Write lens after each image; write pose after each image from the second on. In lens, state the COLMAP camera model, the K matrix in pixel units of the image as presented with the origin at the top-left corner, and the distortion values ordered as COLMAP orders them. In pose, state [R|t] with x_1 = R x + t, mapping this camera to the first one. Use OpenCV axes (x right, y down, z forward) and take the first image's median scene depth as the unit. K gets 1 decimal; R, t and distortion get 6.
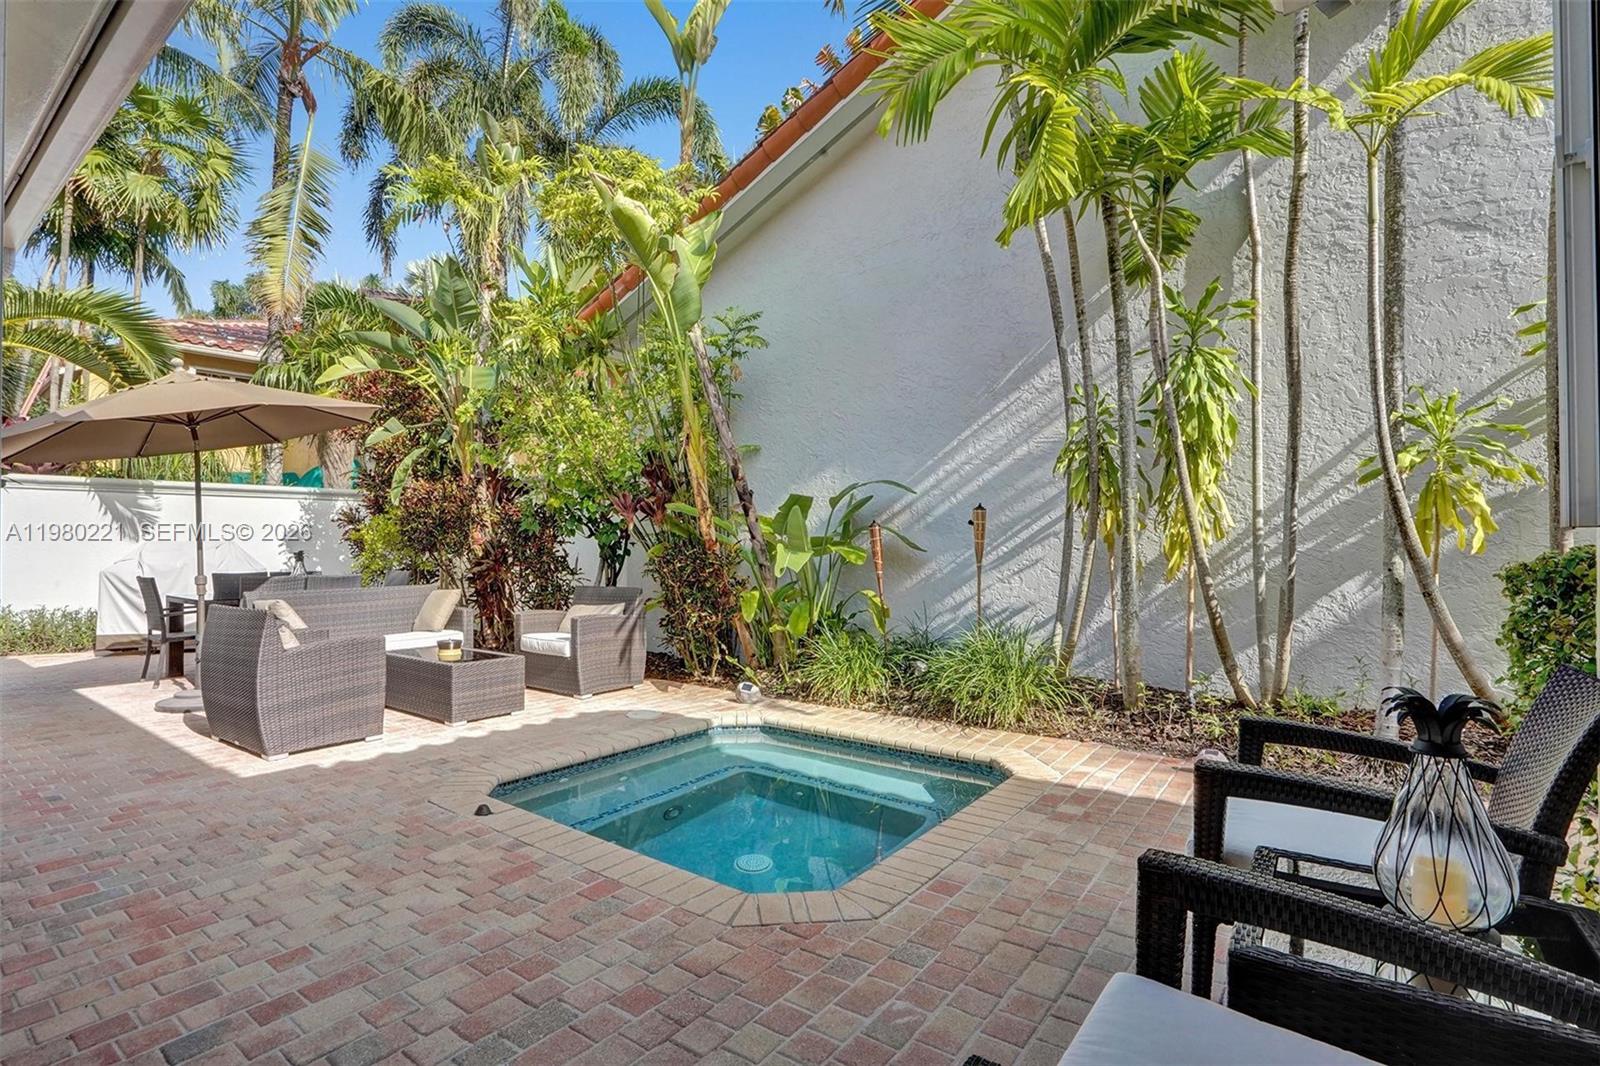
lens RADIAL K [[771.7, 0, 797.6], [0, 771.7, 540.3], [0, 0, 1]] dist [-0.046745, 0.018658]
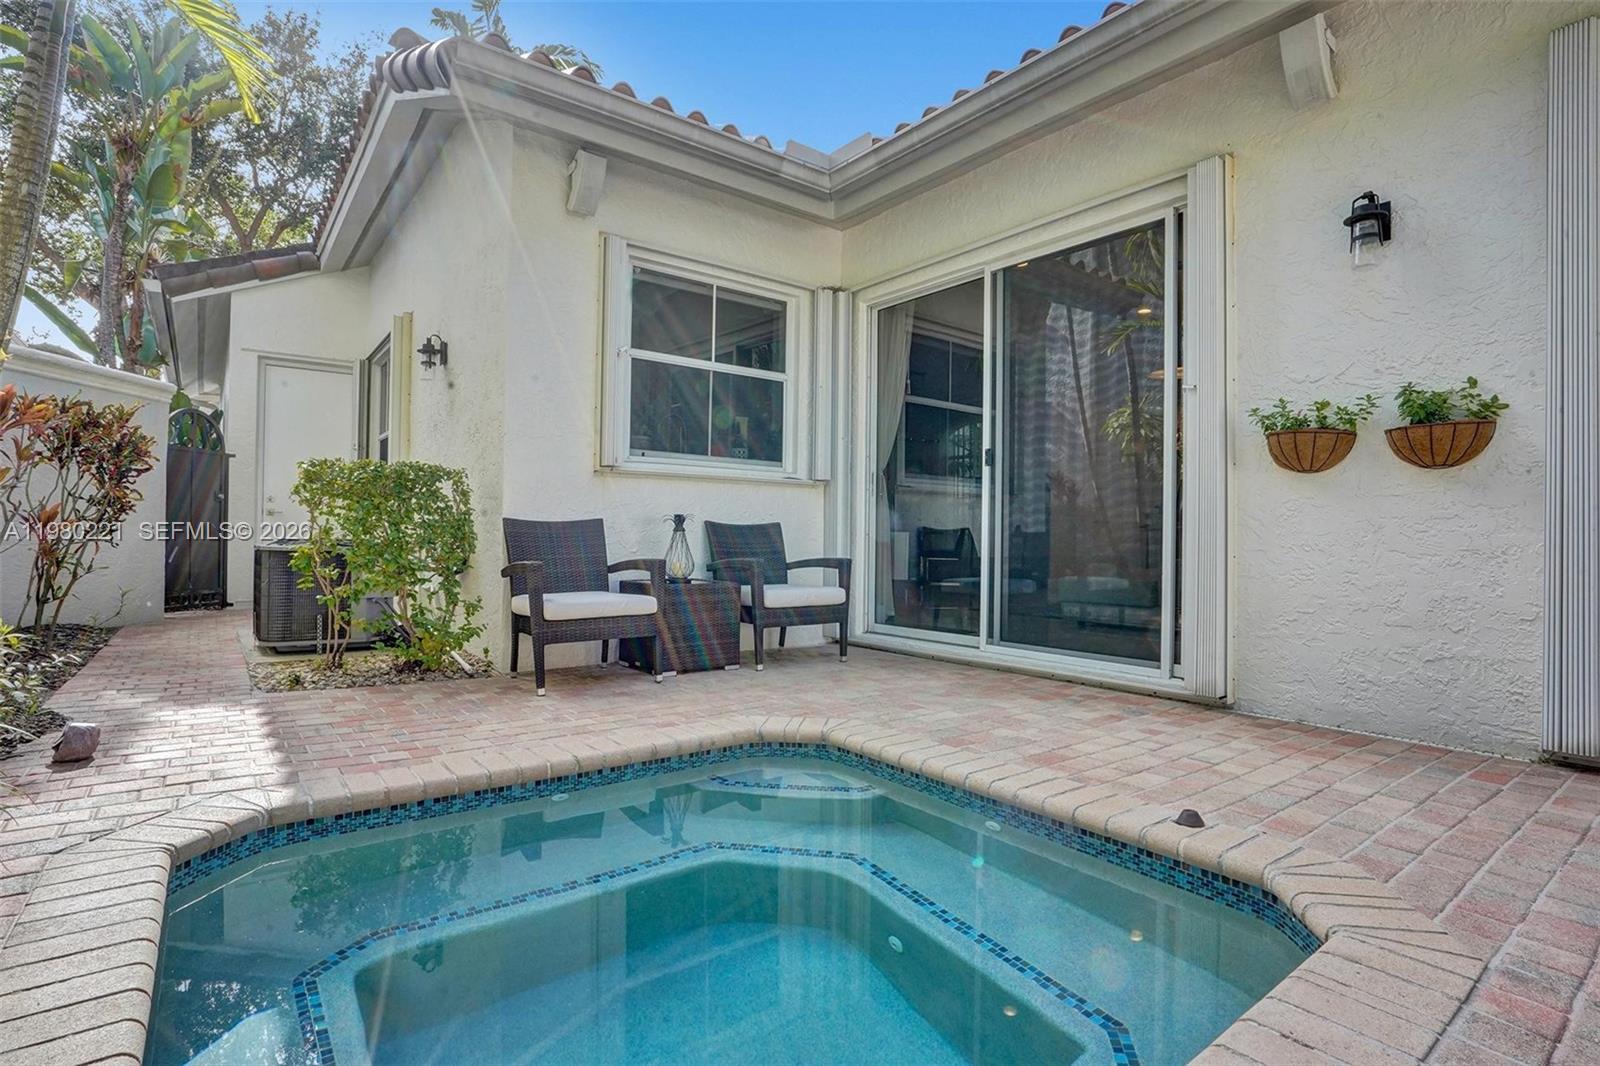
lens RADIAL K [[796.9, 0, 800.0], [0, 796.9, 533.0], [0, 0, 1]] dist [-0.057085, 0.030902]
pose [[-0.963536, -0.010887, 0.267358, -0.143399], [-0.015508, 0.999765, -0.015178, 0.069819], [-0.267130, -0.018771, -0.963478, 0.906832]]
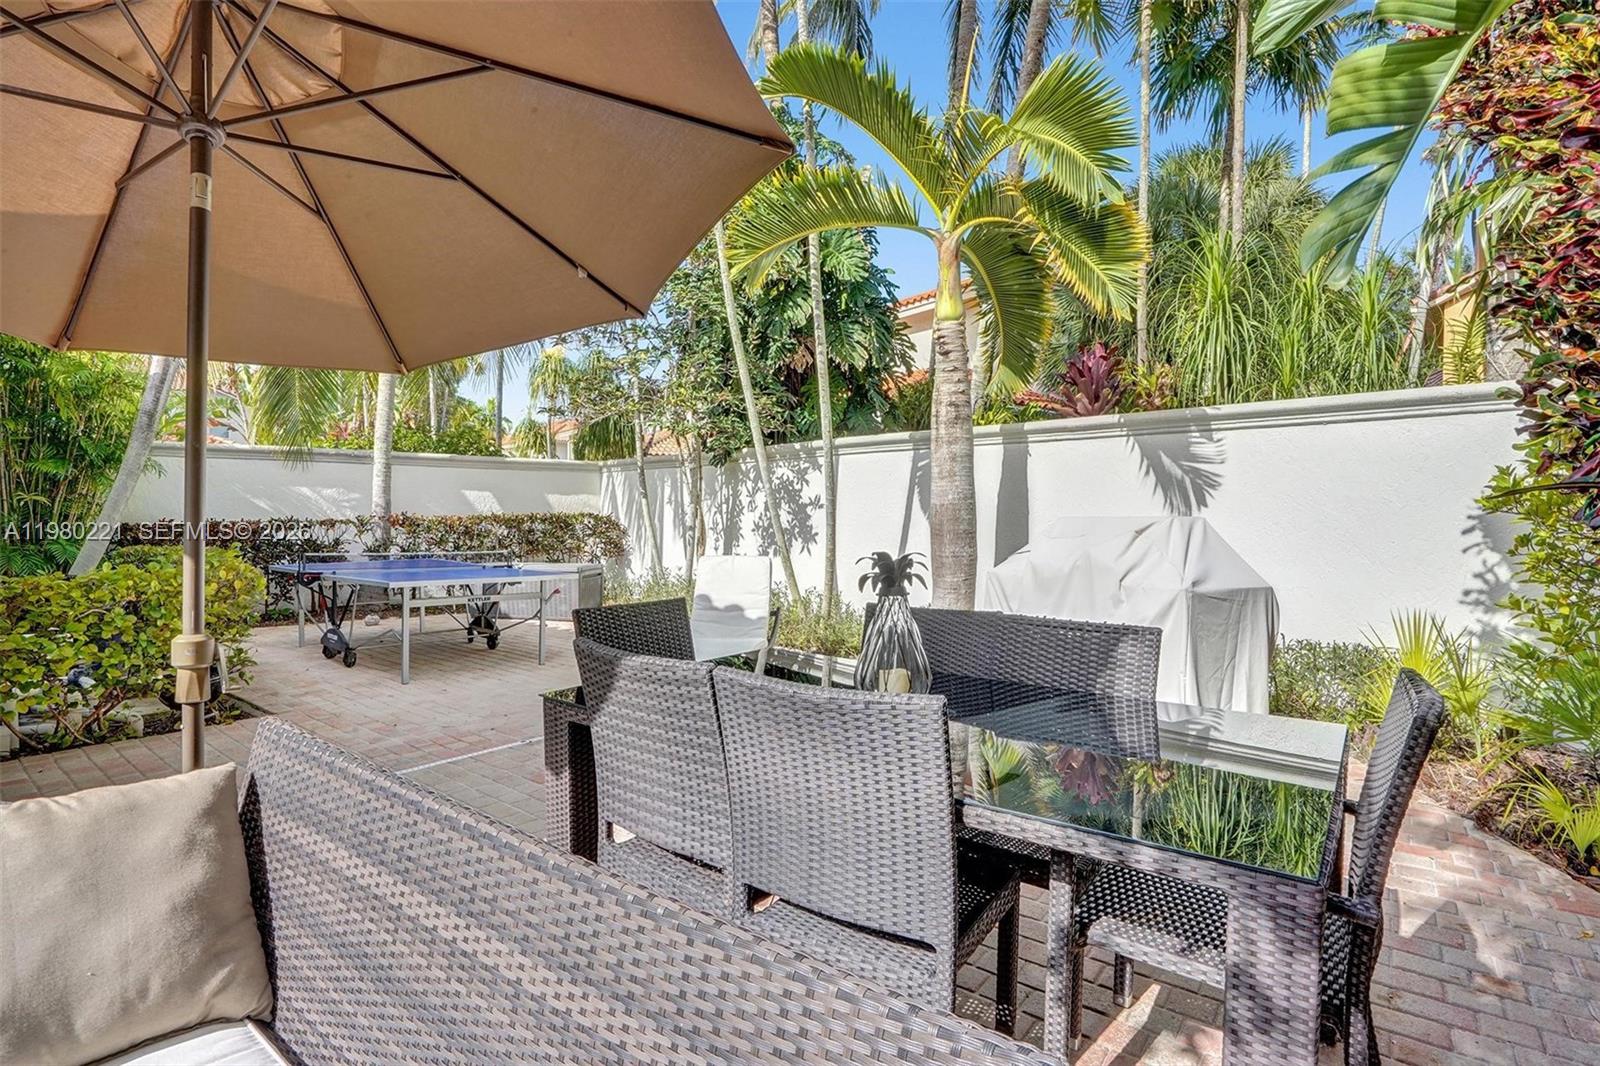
lens RADIAL K [[775.8, 0, 786.2], [0, 775.8, 537.6], [0, 0, 1]] dist [-0.060997, 0.024049]
pose [[-0.035582, 0.019824, -0.999170, -0.466892], [-0.004443, 0.999790, 0.019994, 0.007009], [0.999357, 0.005151, -0.035486, 1.124922]]
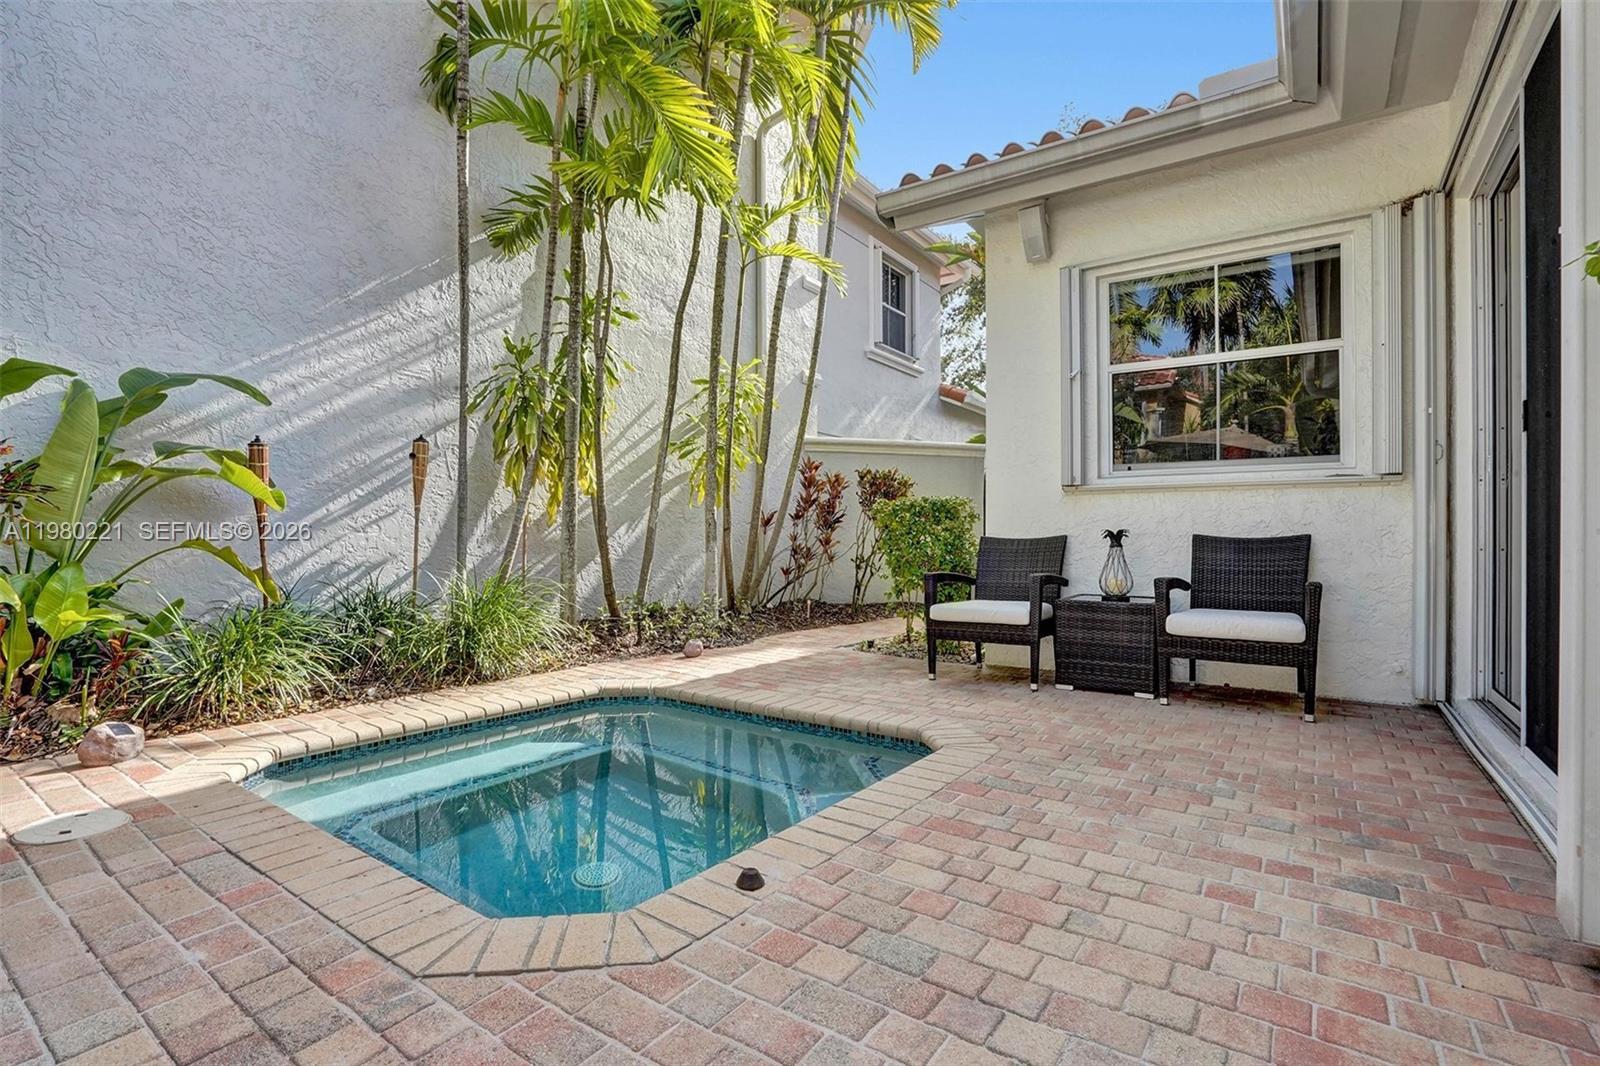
lens RADIAL K [[744.0, 0, 796.3], [0, 744.0, 536.7], [0, 0, 1]] dist [-0.053497, 0.020321]
pose [[-0.026844, 0.001236, 0.999639, -0.506865], [-0.011474, 0.999933, -0.001544, 0.053315], [-0.999574, -0.011511, -0.026828, 0.519283]]
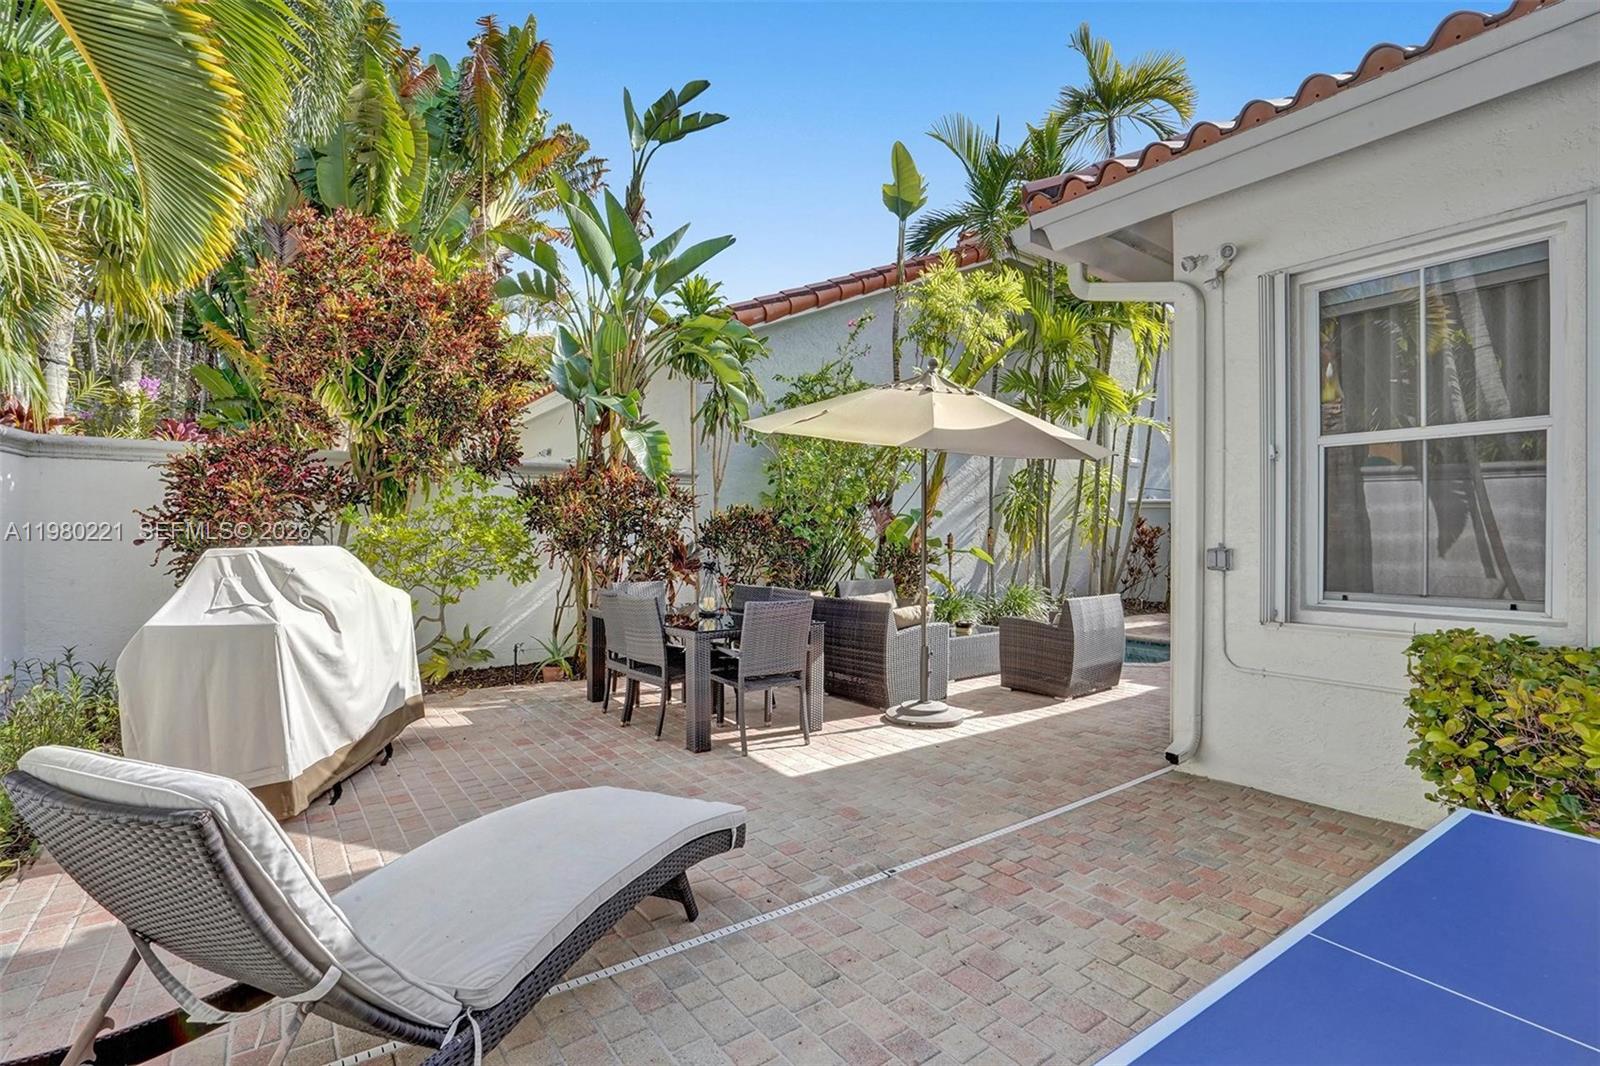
lens RADIAL K [[744.0, 0, 796.3], [0, 744.0, 536.7], [0, 0, 1]] dist [-0.053497, 0.020321]
pose [[0.289205, 0.000217, 0.957267, -1.572916], [-0.012304, 0.999918, 0.003491, -0.017111], [-0.957188, -0.012788, 0.289184, 0.795953]]
